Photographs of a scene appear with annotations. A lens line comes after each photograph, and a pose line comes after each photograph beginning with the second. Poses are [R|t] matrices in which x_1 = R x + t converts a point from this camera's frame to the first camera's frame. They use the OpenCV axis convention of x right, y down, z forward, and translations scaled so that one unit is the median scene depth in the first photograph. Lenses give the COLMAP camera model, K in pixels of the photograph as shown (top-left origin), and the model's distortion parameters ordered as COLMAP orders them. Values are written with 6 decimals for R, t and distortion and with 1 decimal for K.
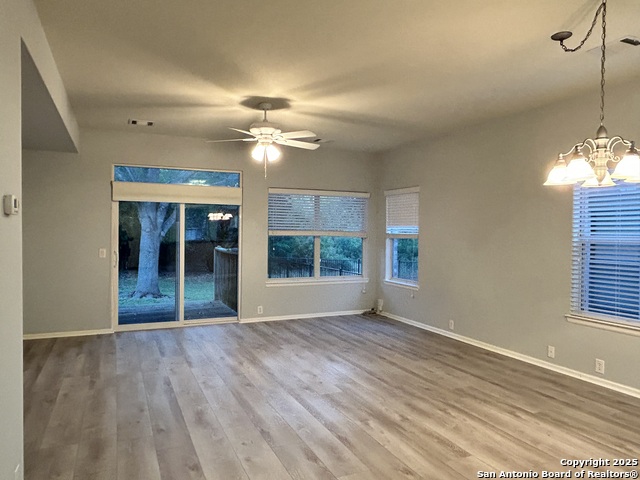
lens RADIAL K [[449.8, 0, 320.0], [0, 449.8, 240.0], [0, 0, 1]] dist [-0.002441, -0.003531]
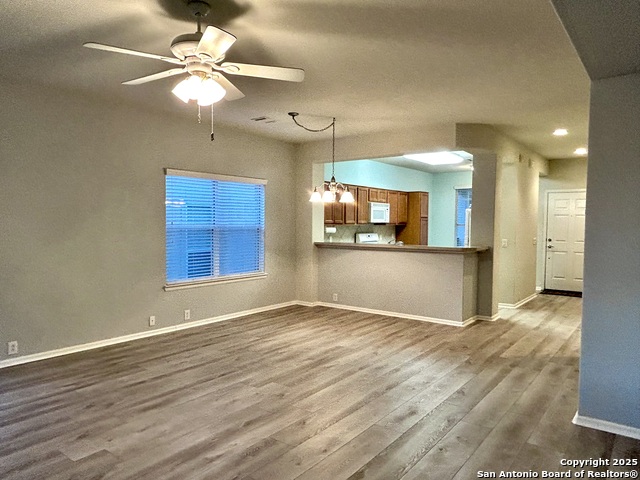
lens RADIAL K [[449.8, 0, 320.0], [0, 449.8, 240.0], [0, 0, 1]] dist [-0.002441, -0.003531]
pose [[-0.476973, -0.046913, 0.877665, -0.889517], [0.003442, 0.998467, 0.055240, -0.035958], [-0.878911, 0.029369, -0.476081, 1.414902]]
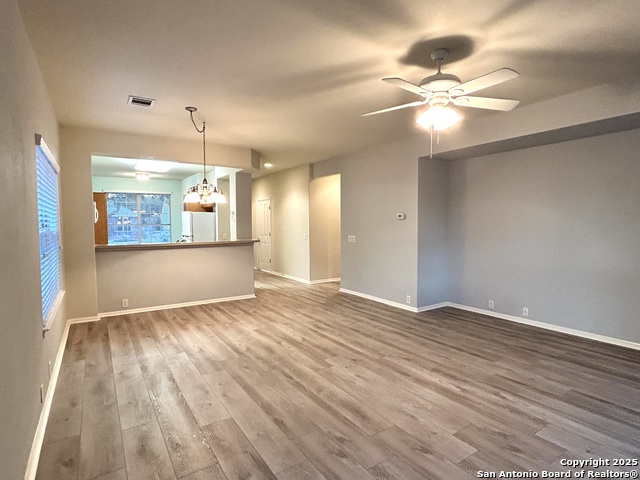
lens RADIAL K [[339.1, 0, 320.0], [0, 339.1, 240.0], [0, 0, 1]] dist [-0.015192, -0.000354]
pose [[-0.987344, 0.003609, -0.158555, 0.204063], [-0.006812, 0.997853, 0.065136, -0.031934], [0.158450, 0.065392, -0.985199, 1.896224]]
